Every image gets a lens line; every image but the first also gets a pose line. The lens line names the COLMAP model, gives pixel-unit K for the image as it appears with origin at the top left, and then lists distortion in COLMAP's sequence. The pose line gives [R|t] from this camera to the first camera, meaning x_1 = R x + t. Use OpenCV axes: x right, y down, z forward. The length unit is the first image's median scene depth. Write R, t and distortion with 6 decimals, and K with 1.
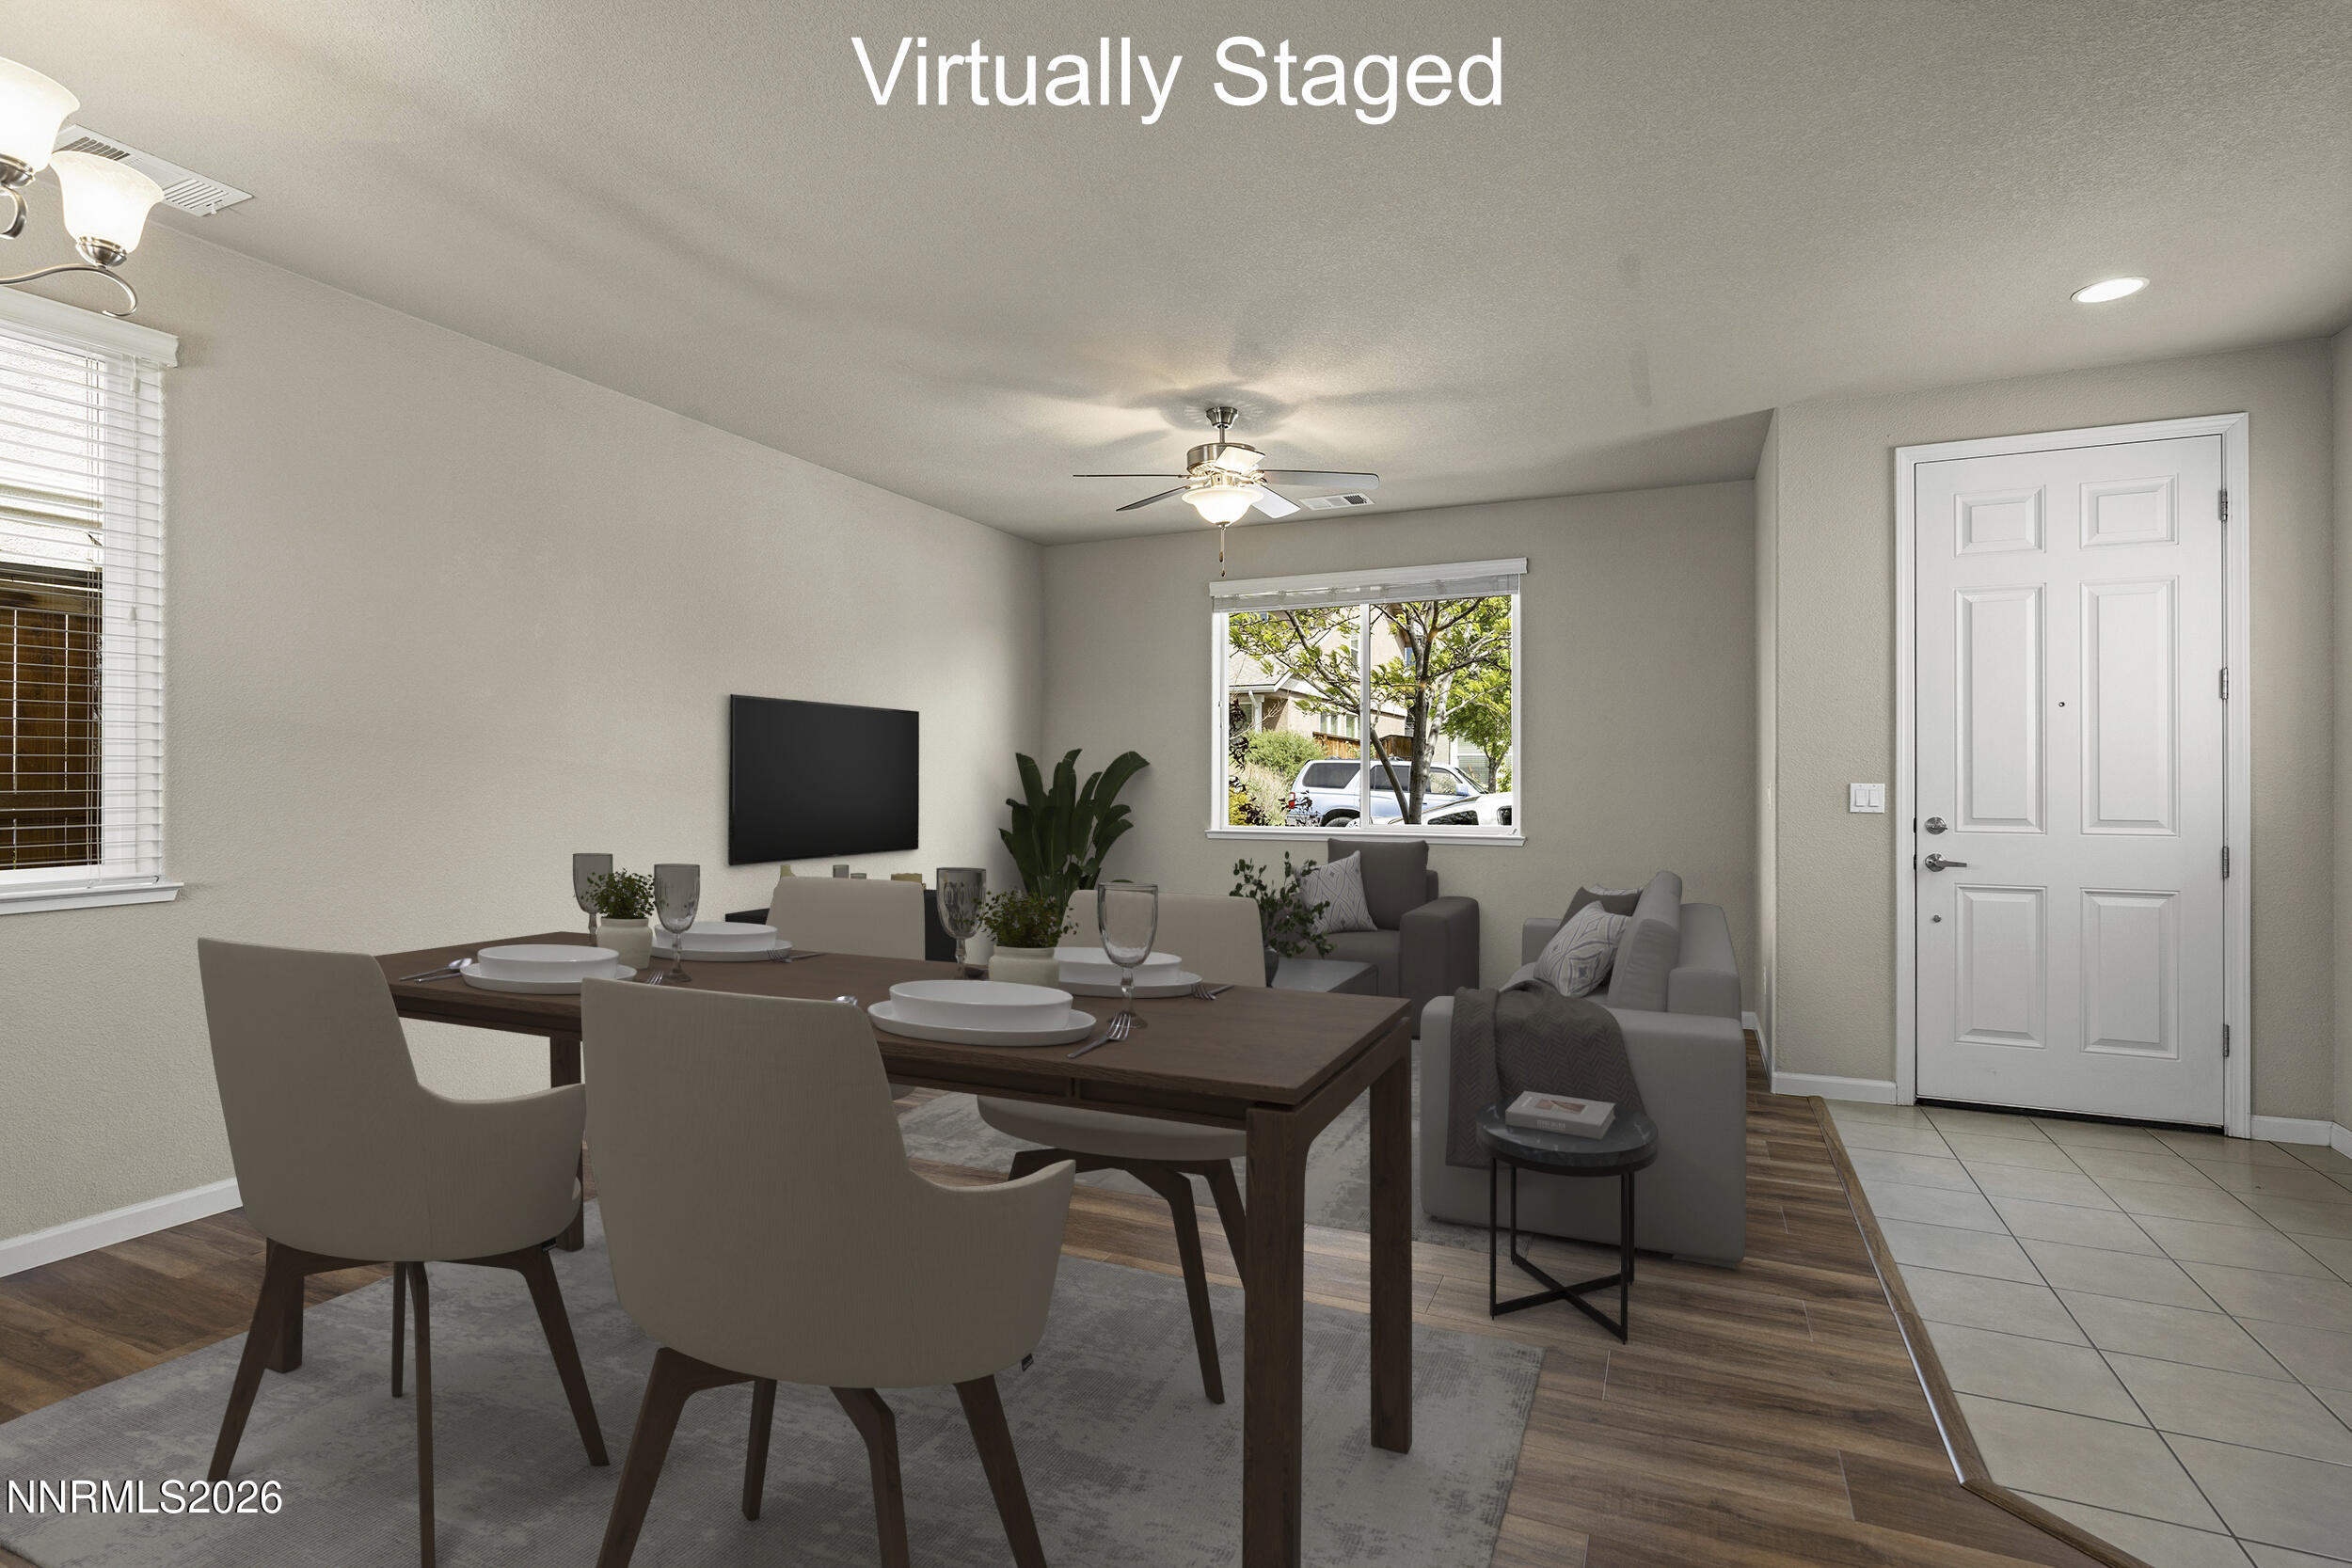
lens RADIAL K [[1134.7, 0, 1180.4], [0, 1134.7, 786.5], [0, 0, 1]] dist [0.001227, 0.000171]
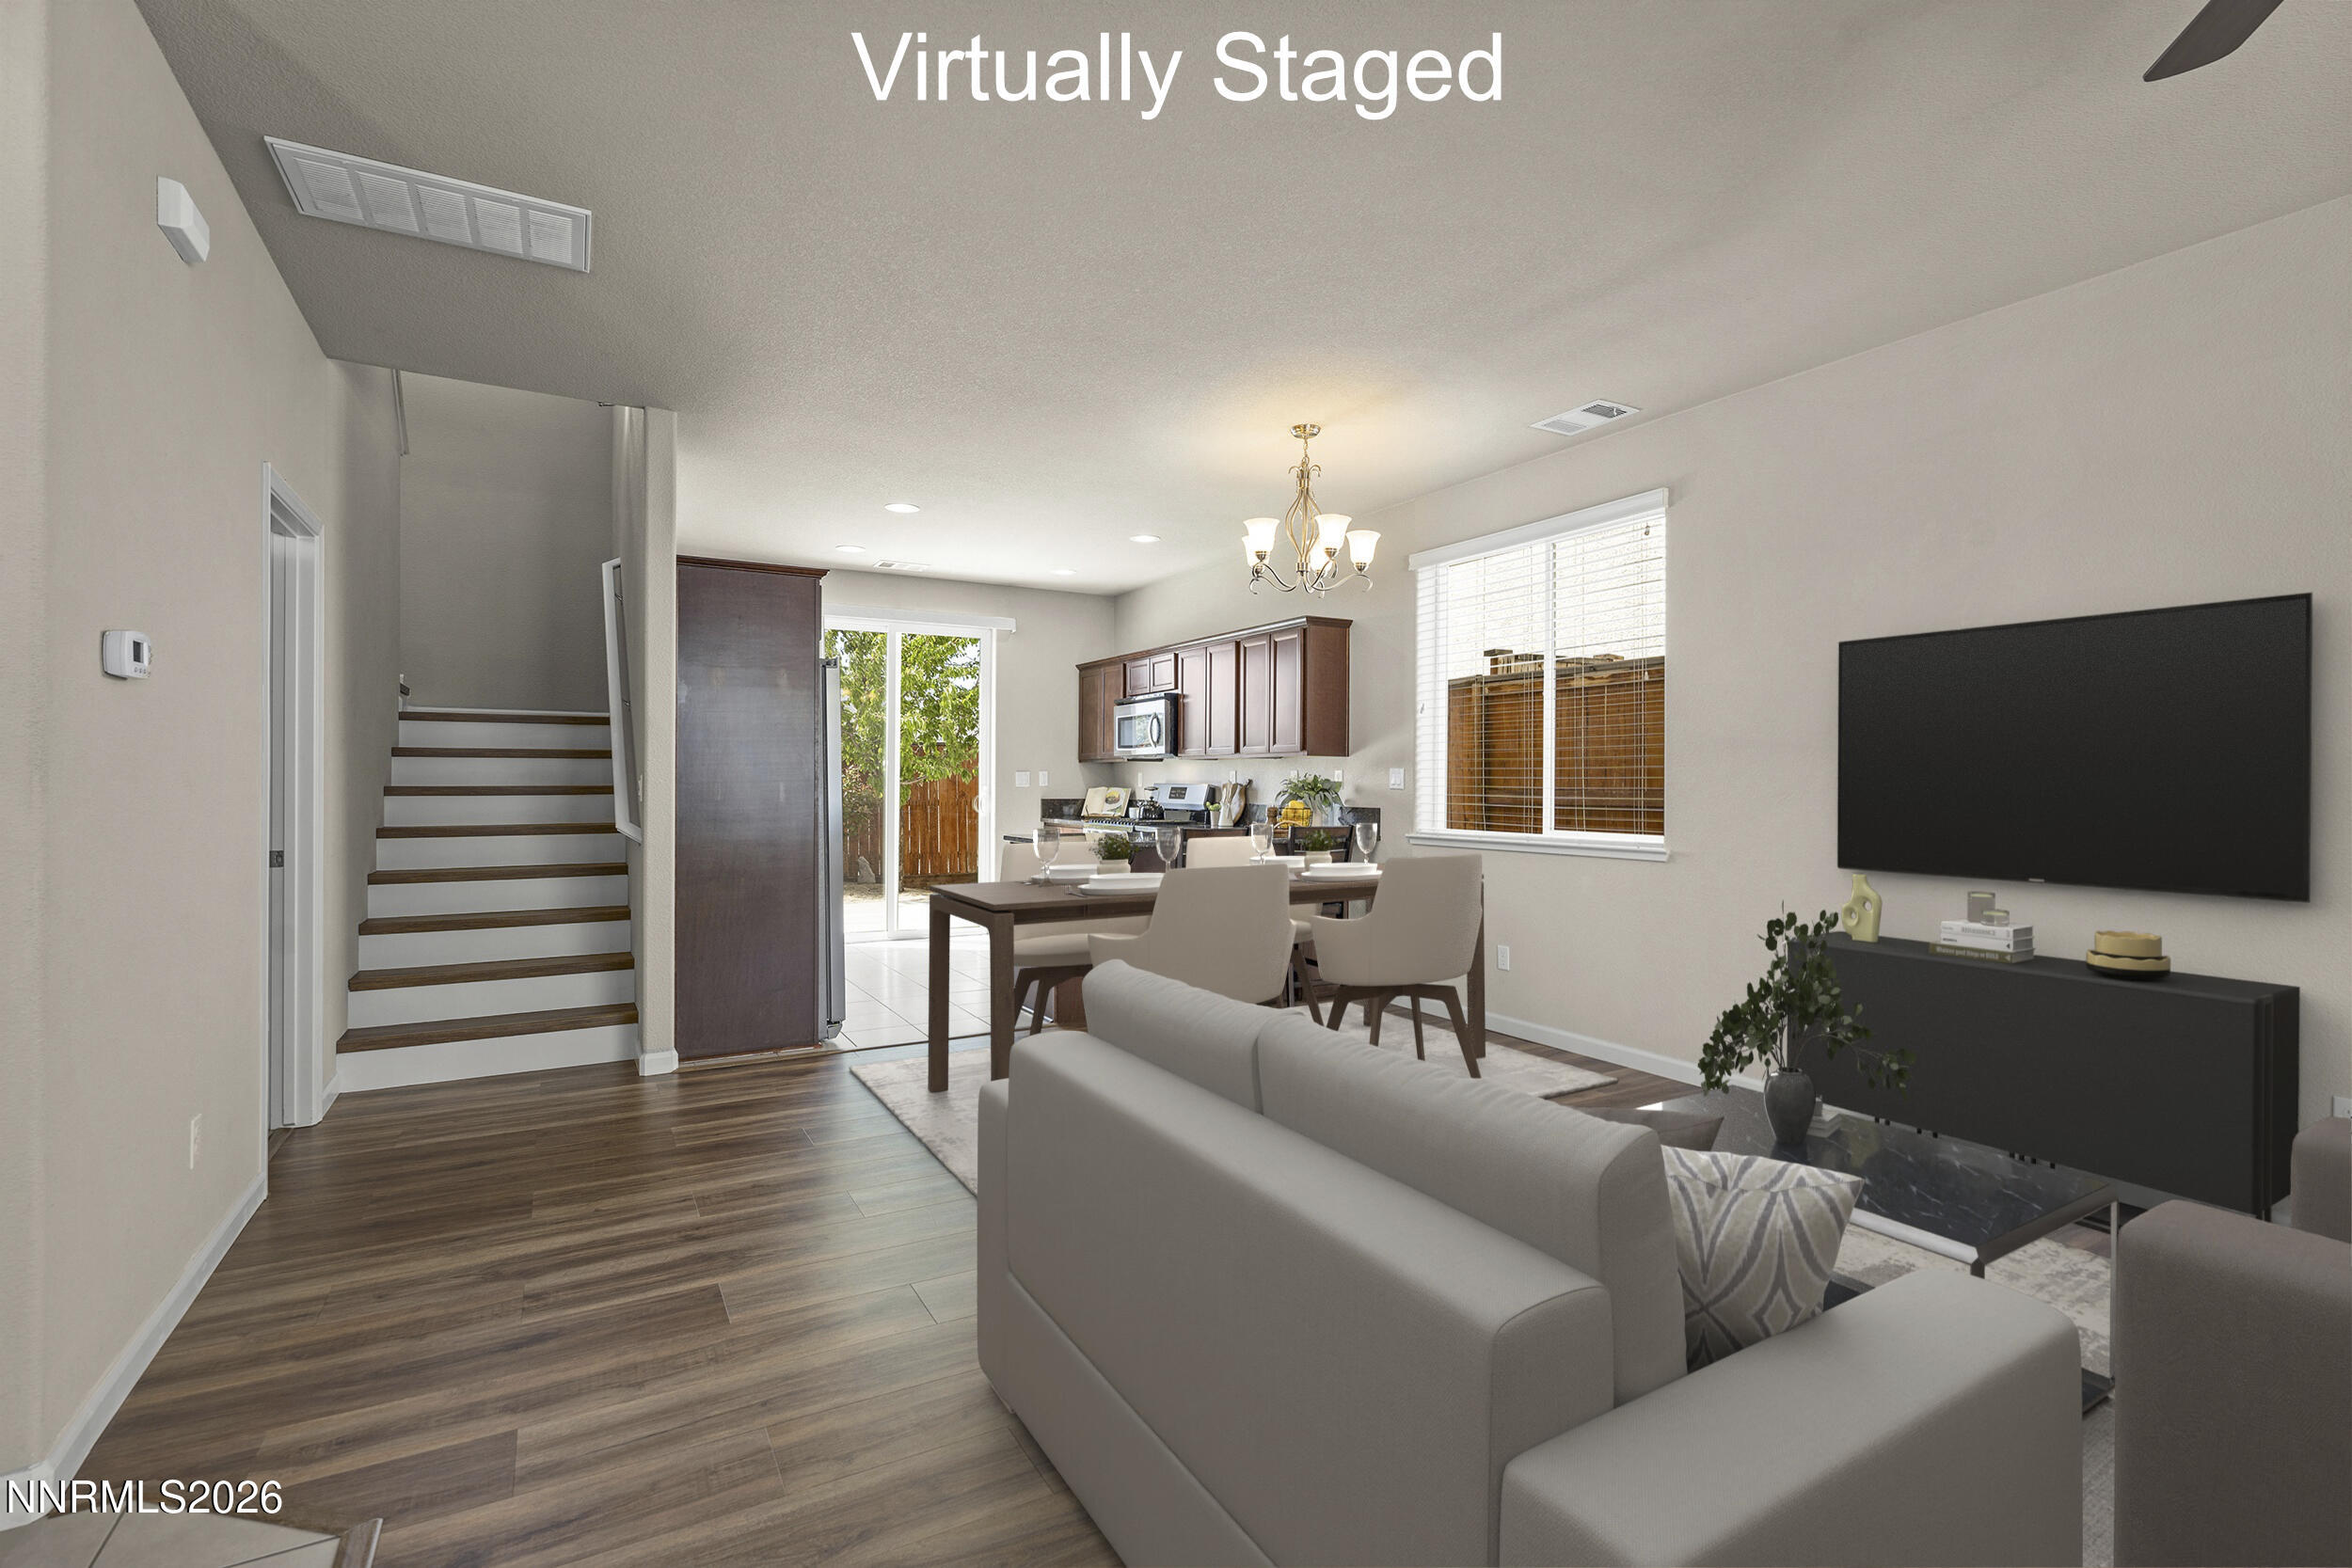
lens RADIAL K [[1076.8, 0, 1194.9], [0, 1076.8, 782.0], [0, 0, 1]] dist [-0.002579, -0.000298]
pose [[-0.578065, -0.003467, -0.815983, 0.484081], [-0.006381, 0.999980, 0.000272, -0.002163], [0.815966, 0.005364, -0.578076, 0.972151]]
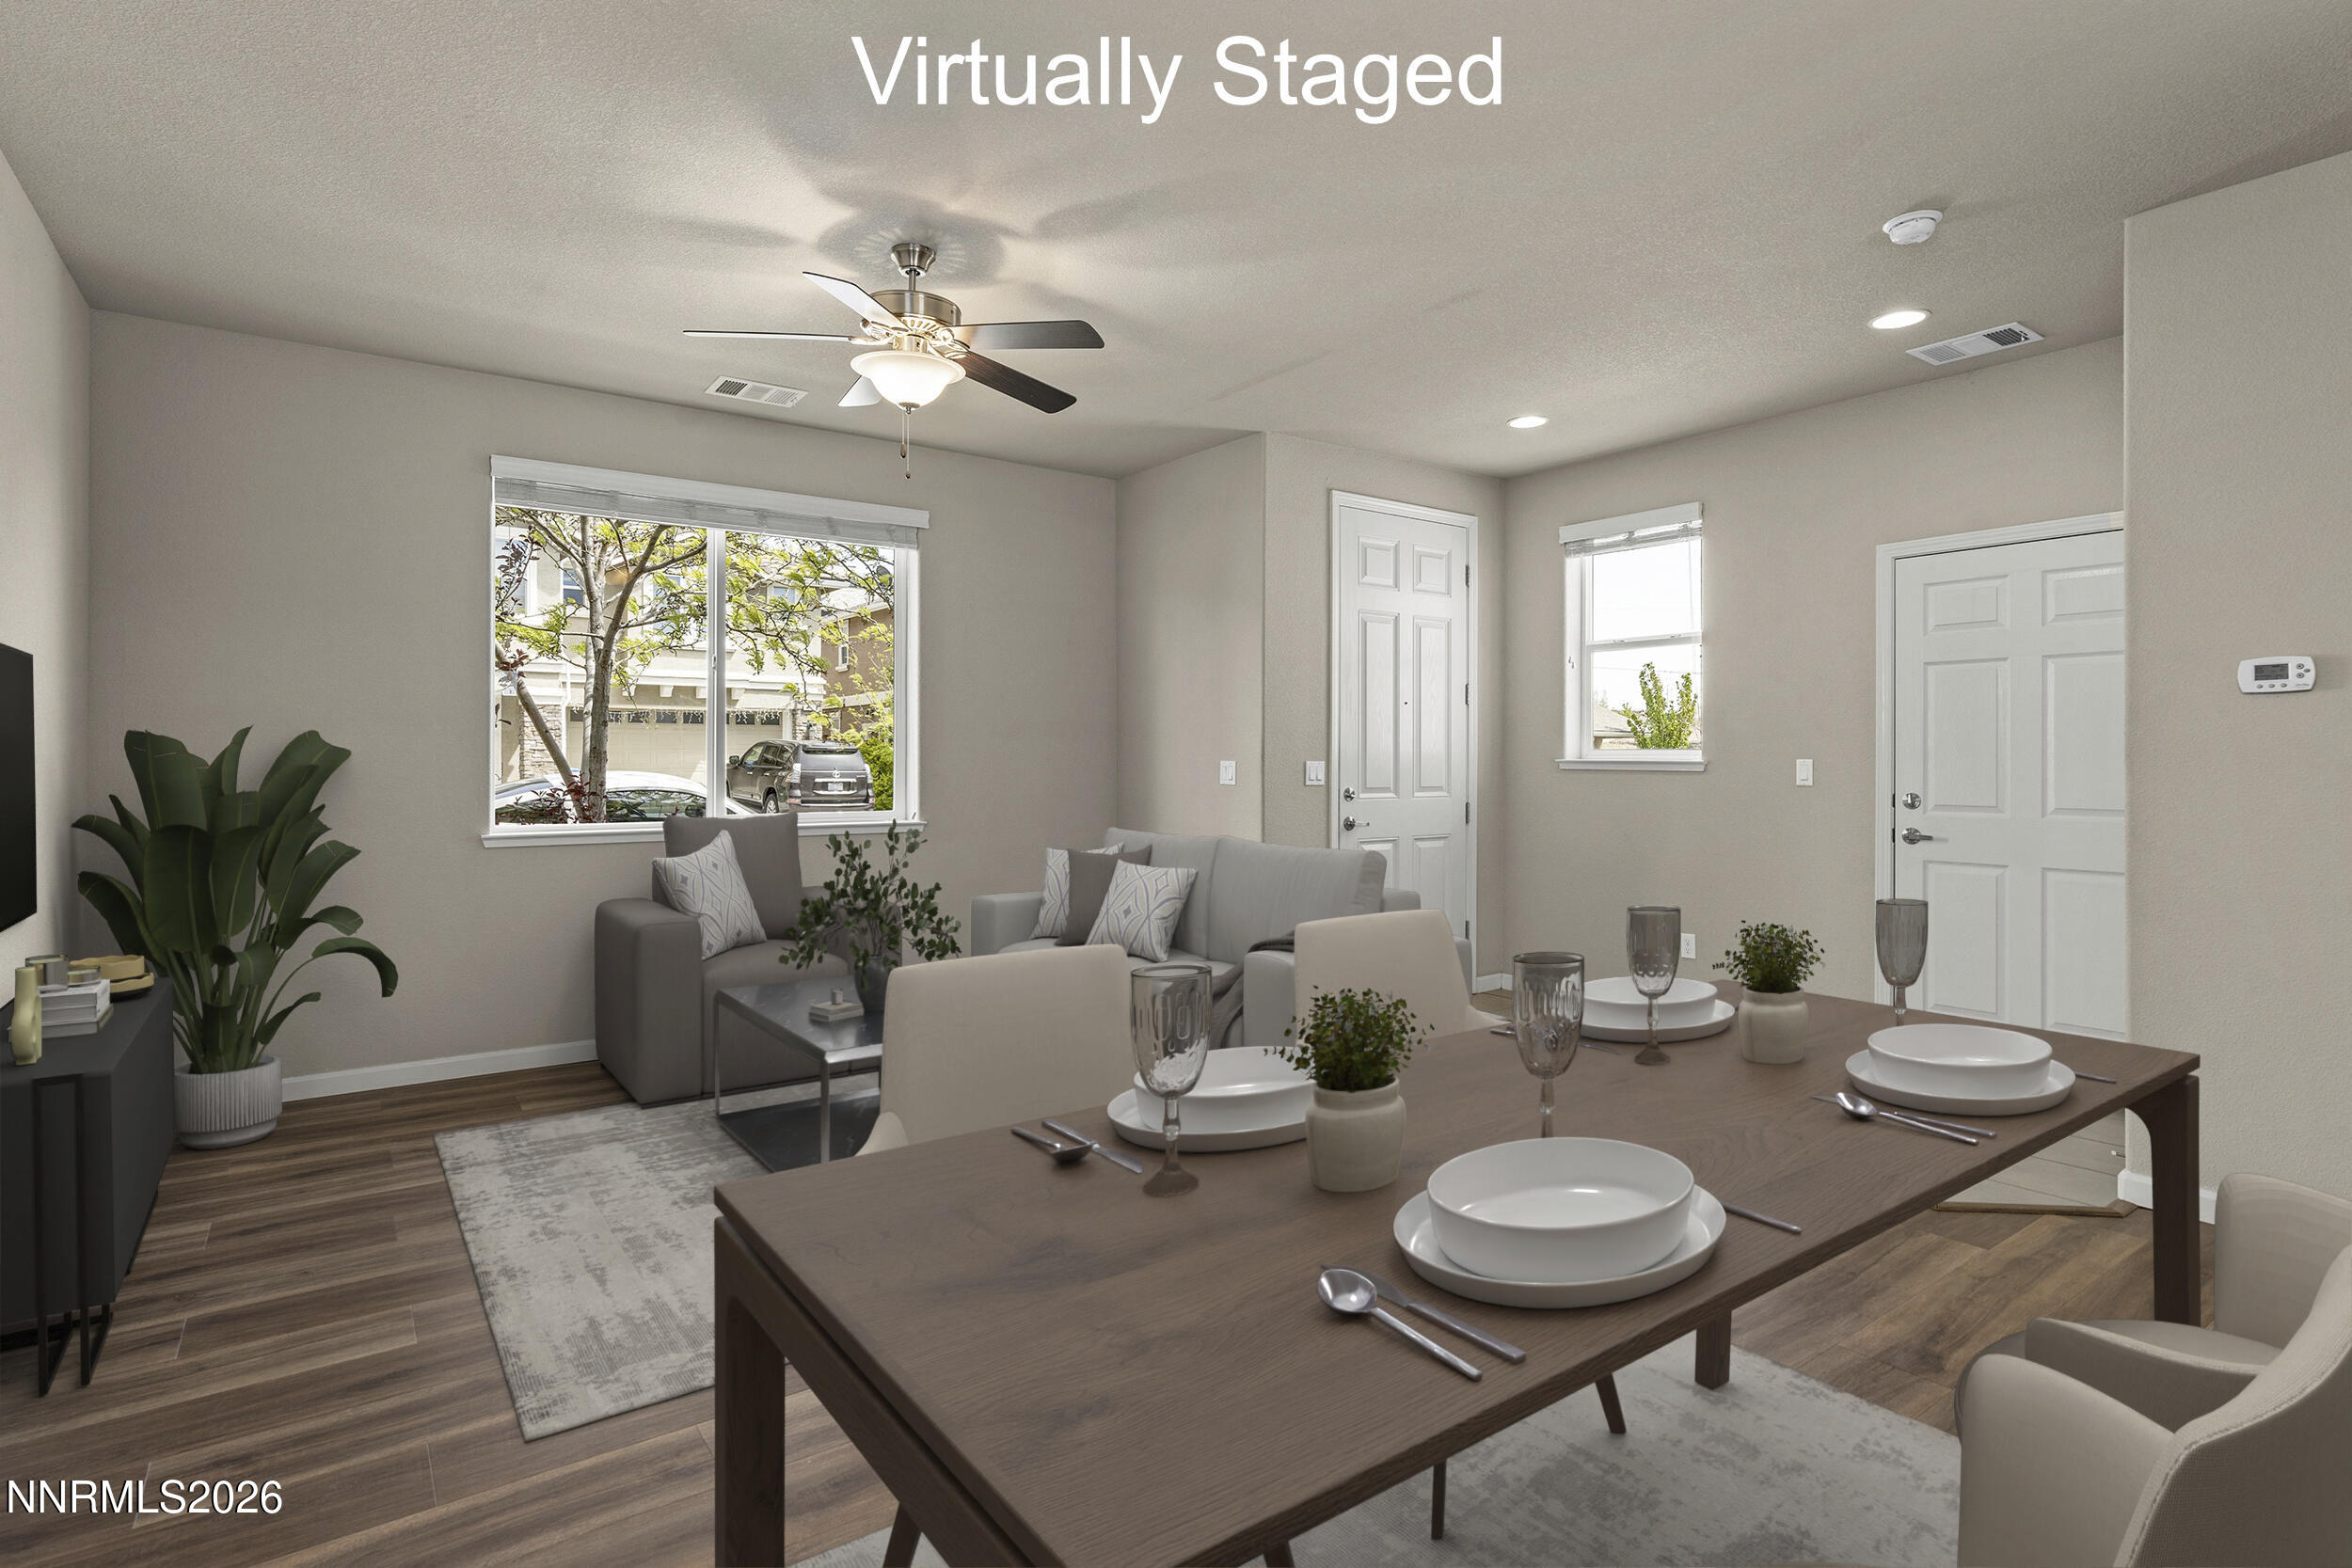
lens RADIAL K [[1179.5, 0, 1178.7], [0, 1179.5, 764.7], [0, 0, 1]] dist [0.004414, 0.000264]
pose [[0.494994, -0.004563, 0.868884, -0.580070], [0.006478, 0.999978, 0.001561, -0.001764], [-0.868872, 0.004856, 0.495013, 0.517686]]
